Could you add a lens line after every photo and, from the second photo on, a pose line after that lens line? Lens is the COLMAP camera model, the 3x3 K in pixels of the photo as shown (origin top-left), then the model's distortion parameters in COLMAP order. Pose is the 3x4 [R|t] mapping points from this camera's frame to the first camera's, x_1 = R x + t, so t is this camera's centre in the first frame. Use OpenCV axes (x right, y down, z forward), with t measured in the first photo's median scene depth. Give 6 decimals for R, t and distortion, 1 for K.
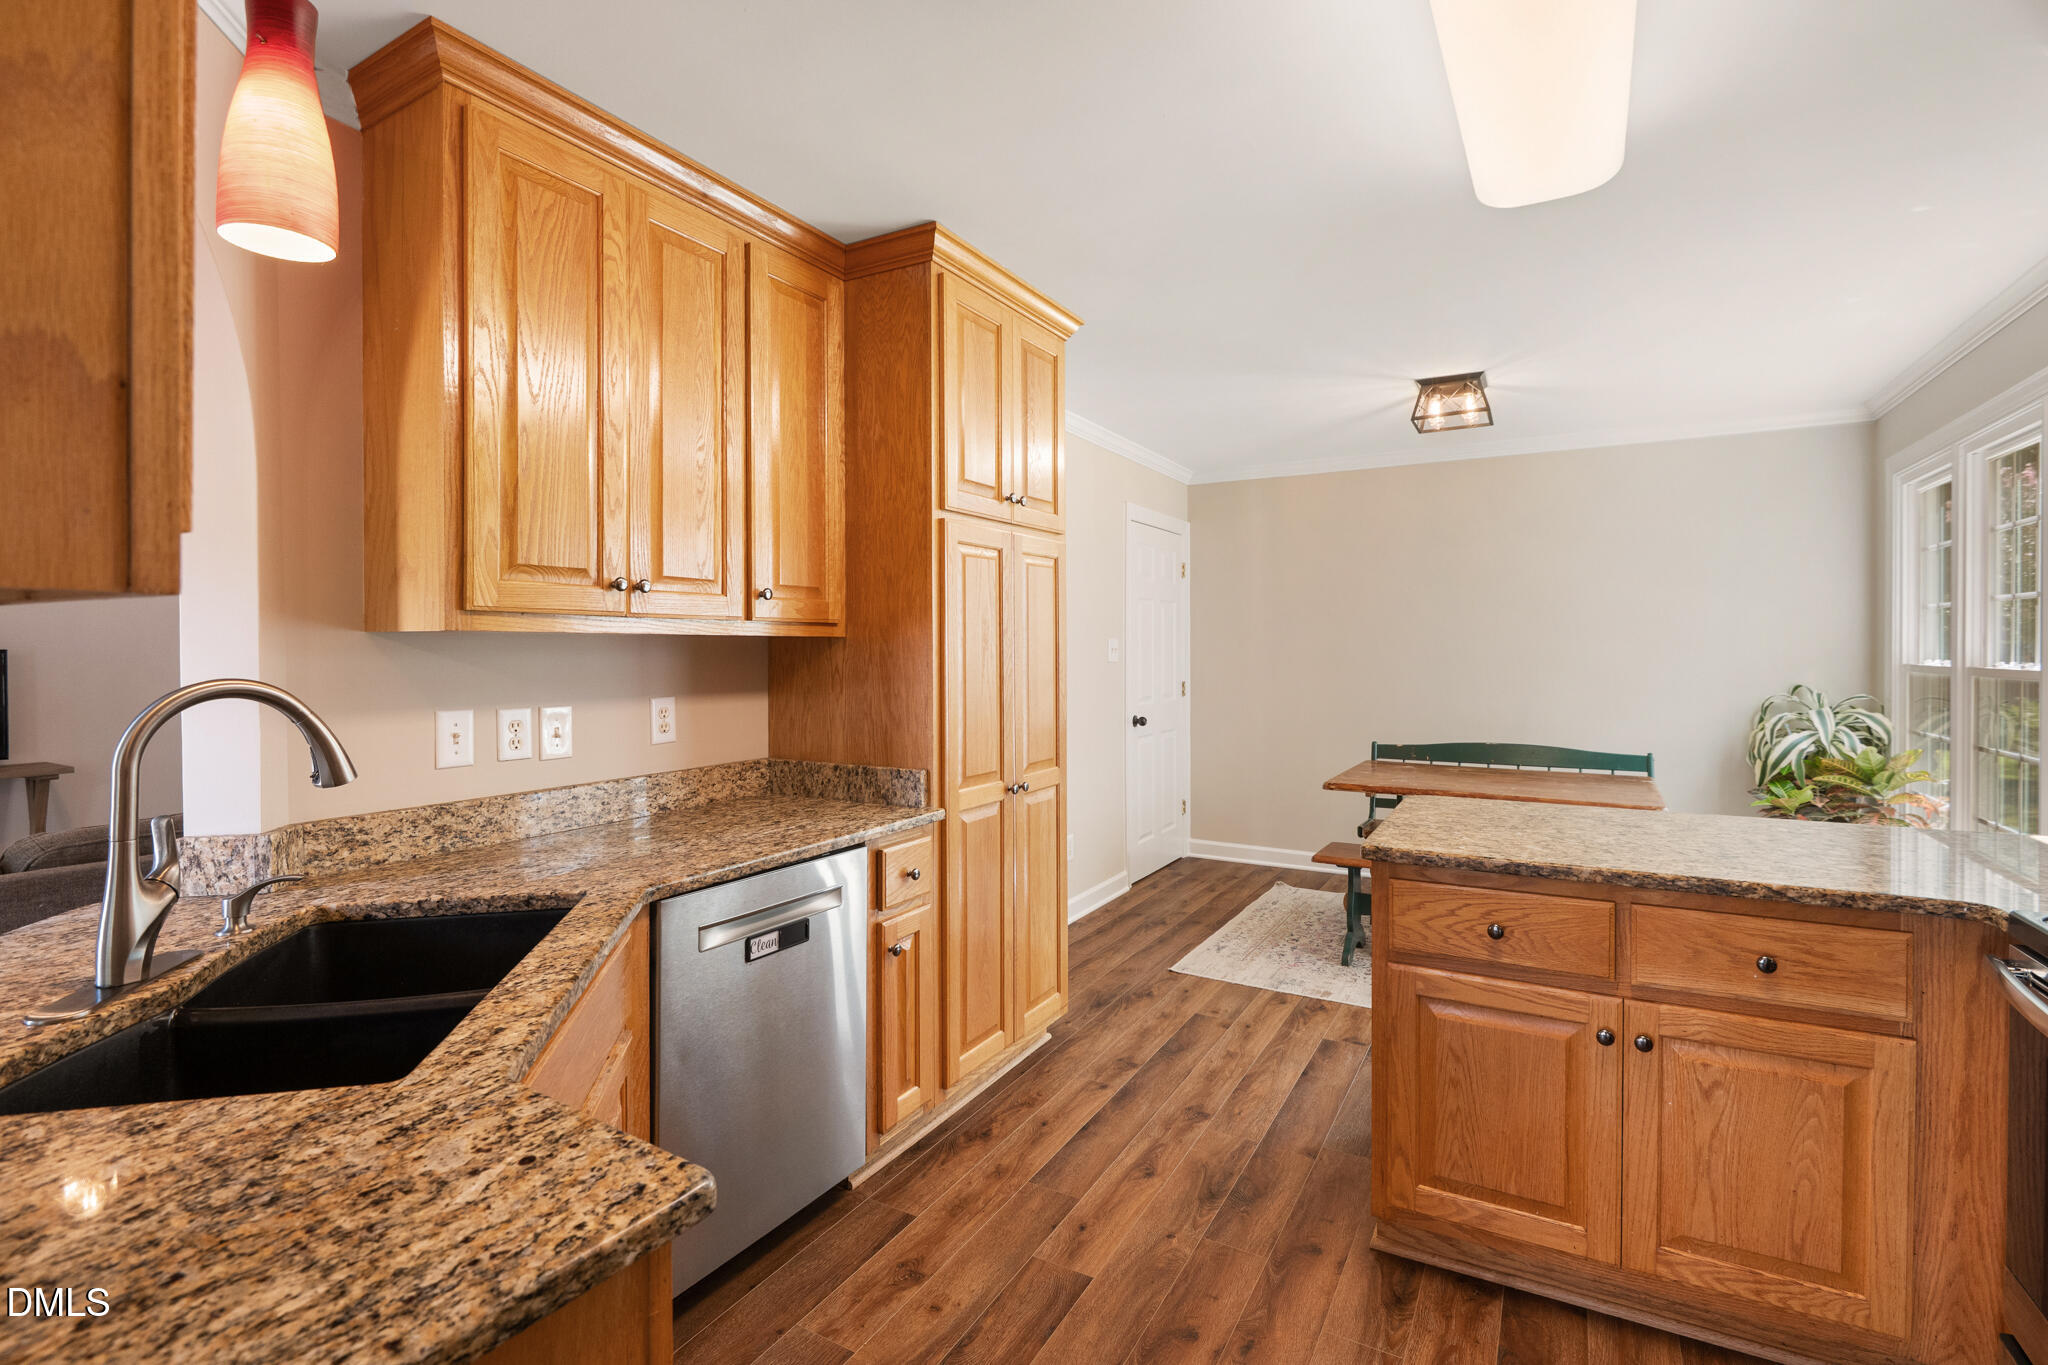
lens RADIAL K [[934.4, 0, 1048.5], [0, 934.4, 649.3], [0, 0, 1]] dist [-0.005502, -0.002150]
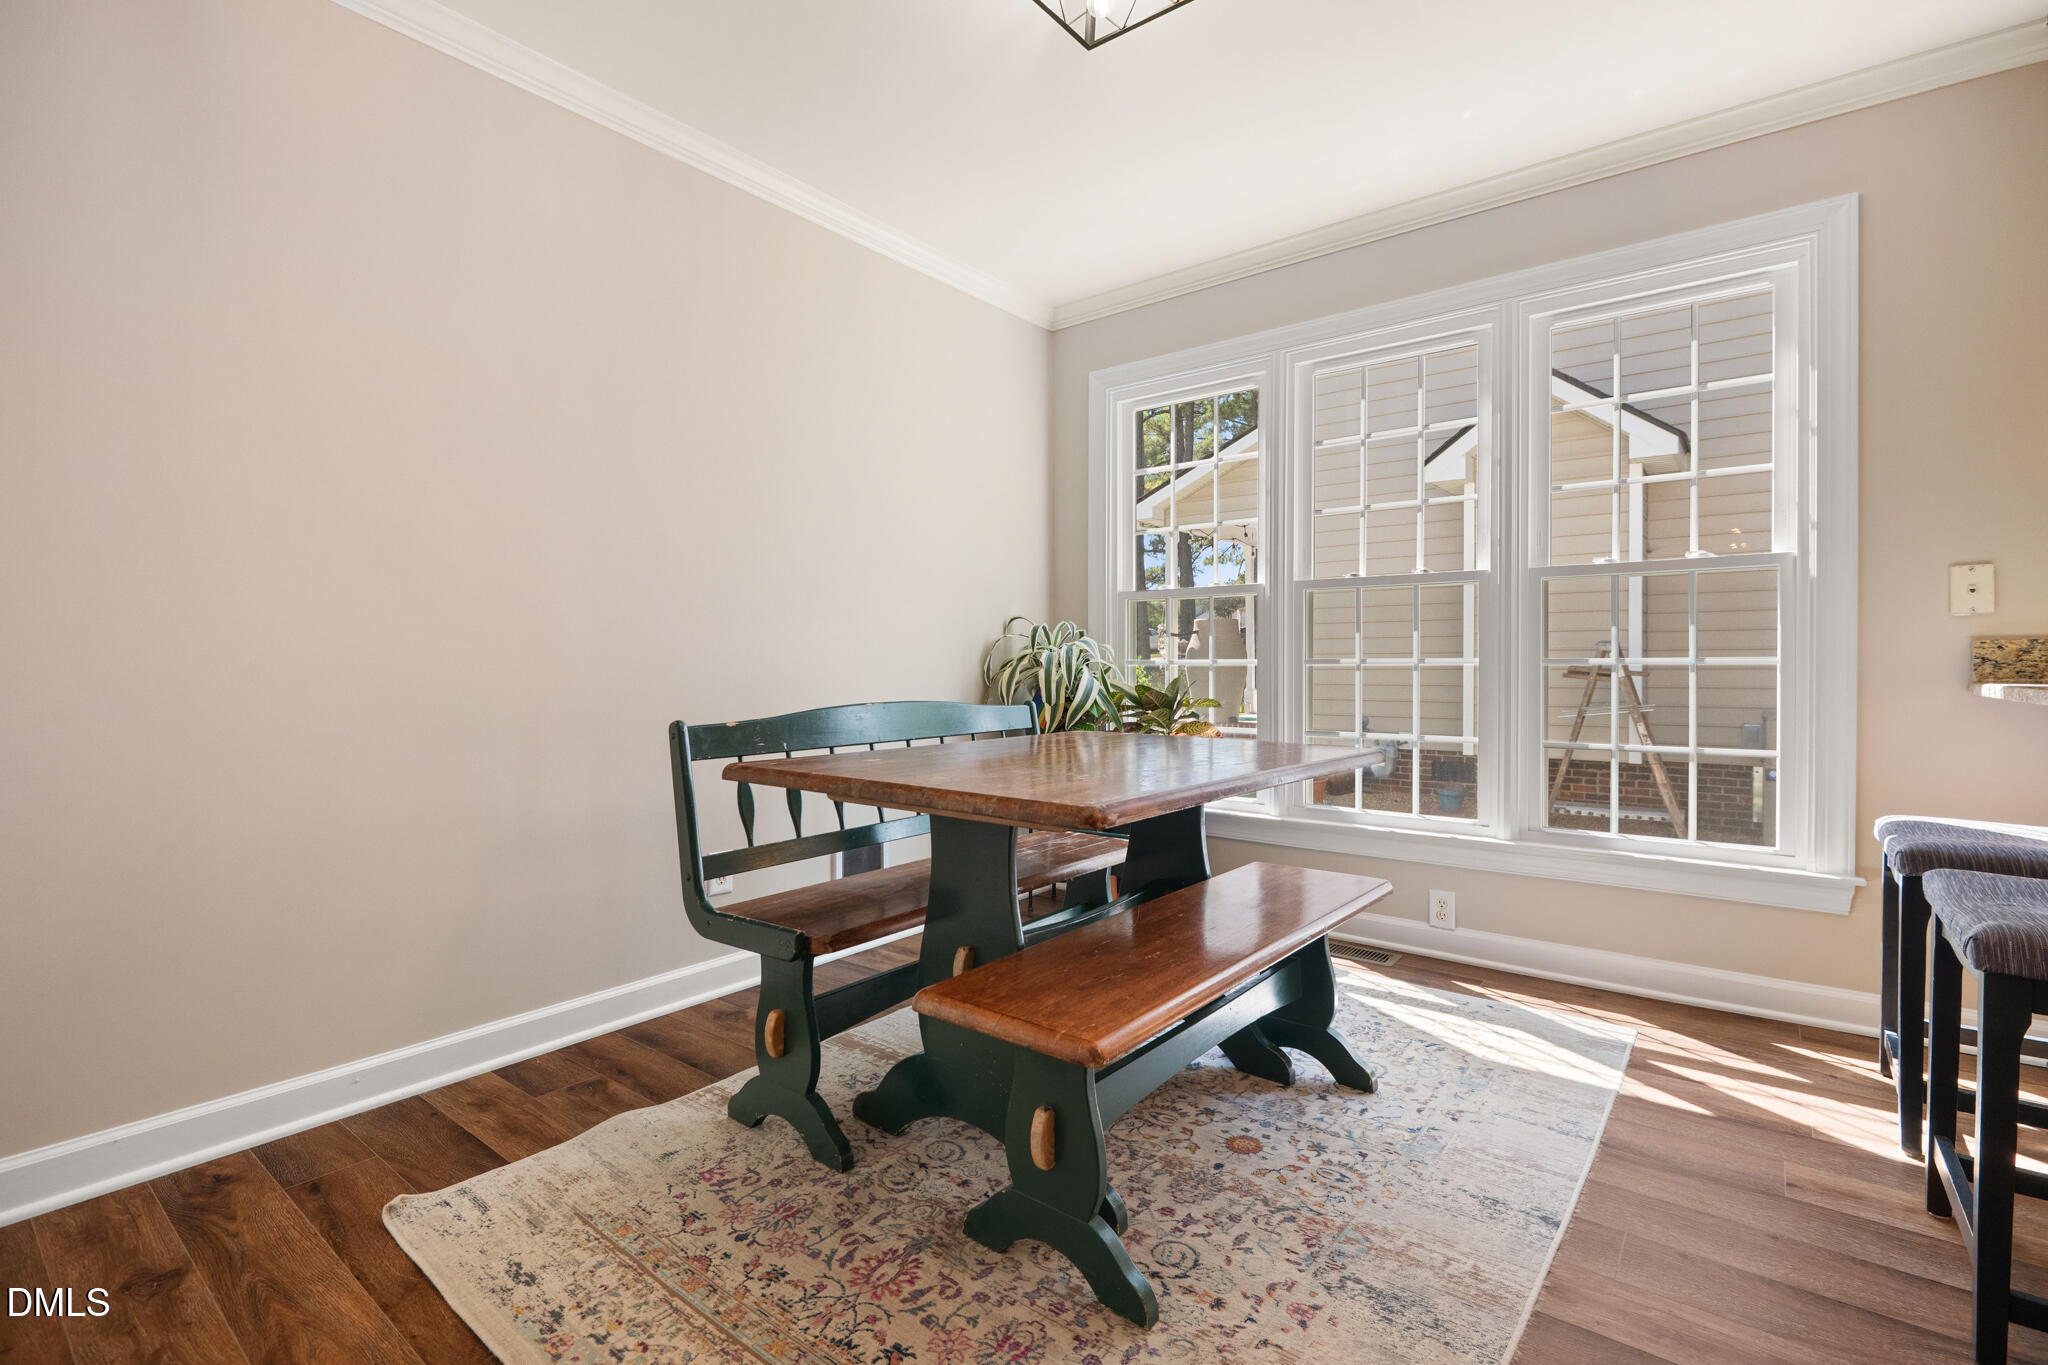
lens RADIAL K [[934.4, 0, 1029.1], [0, 934.4, 676.3], [0, 0, 1]] dist [-0.005502, -0.002150]
pose [[0.174908, -0.011893, 0.984513, -0.025326], [0.003655, 0.999928, 0.011430, 0.088264], [-0.984578, 0.001600, 0.174939, 0.914390]]
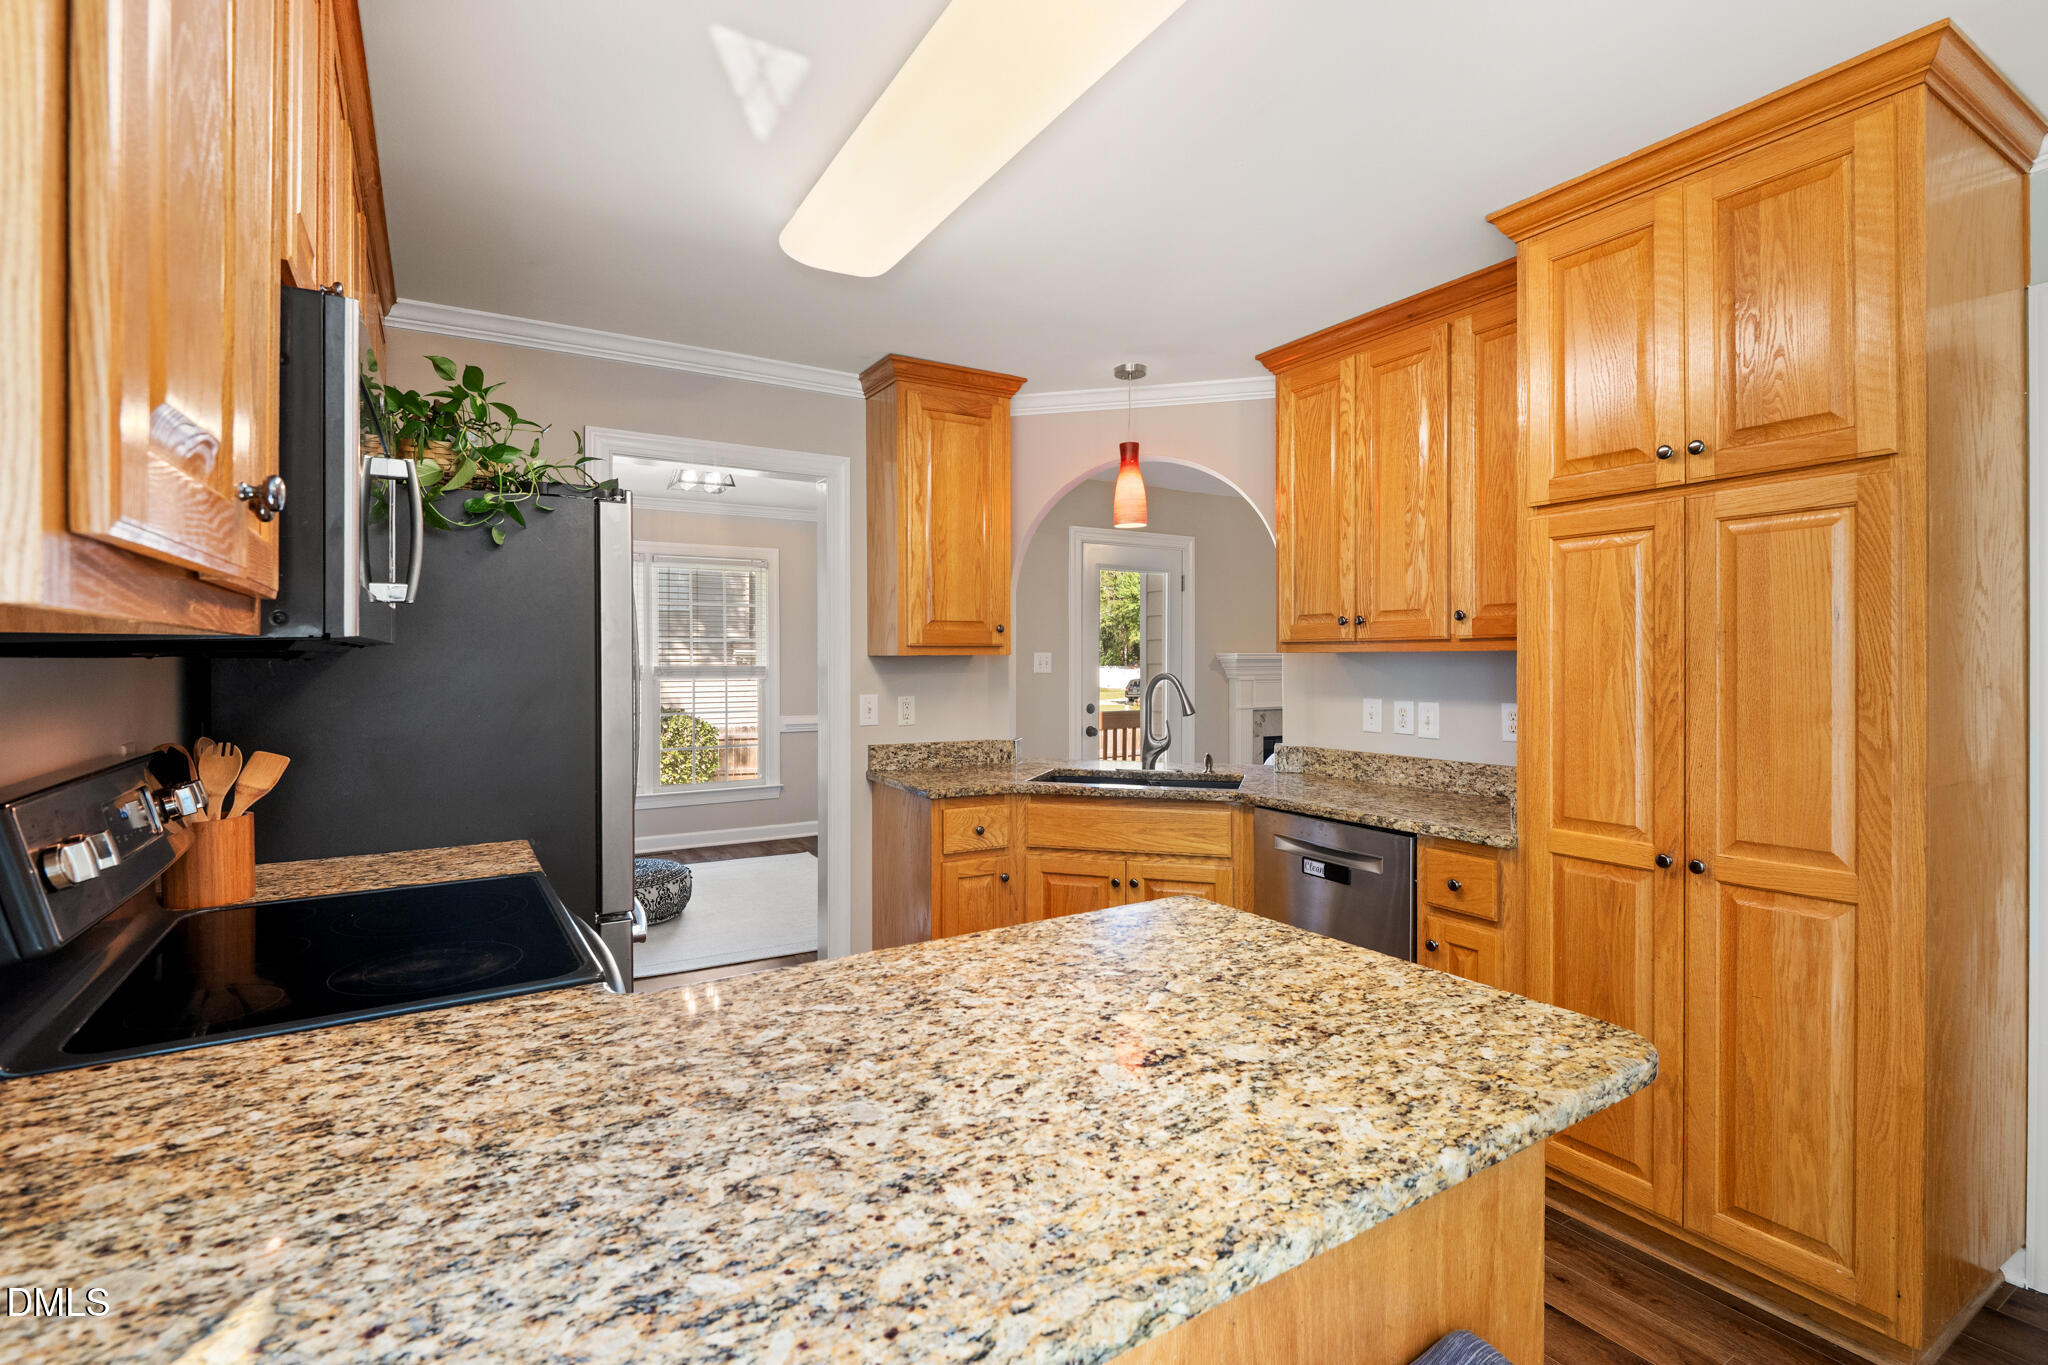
lens RADIAL K [[934.4, 0, 1015.3], [0, 934.4, 668.9], [0, 0, 1]] dist [-0.005502, -0.002150]
pose [[-0.501679, 0.010145, -0.864994, 0.547648], [0.002477, 0.999944, 0.010291, -0.003534], [0.865050, 0.003020, -0.501676, 0.617116]]
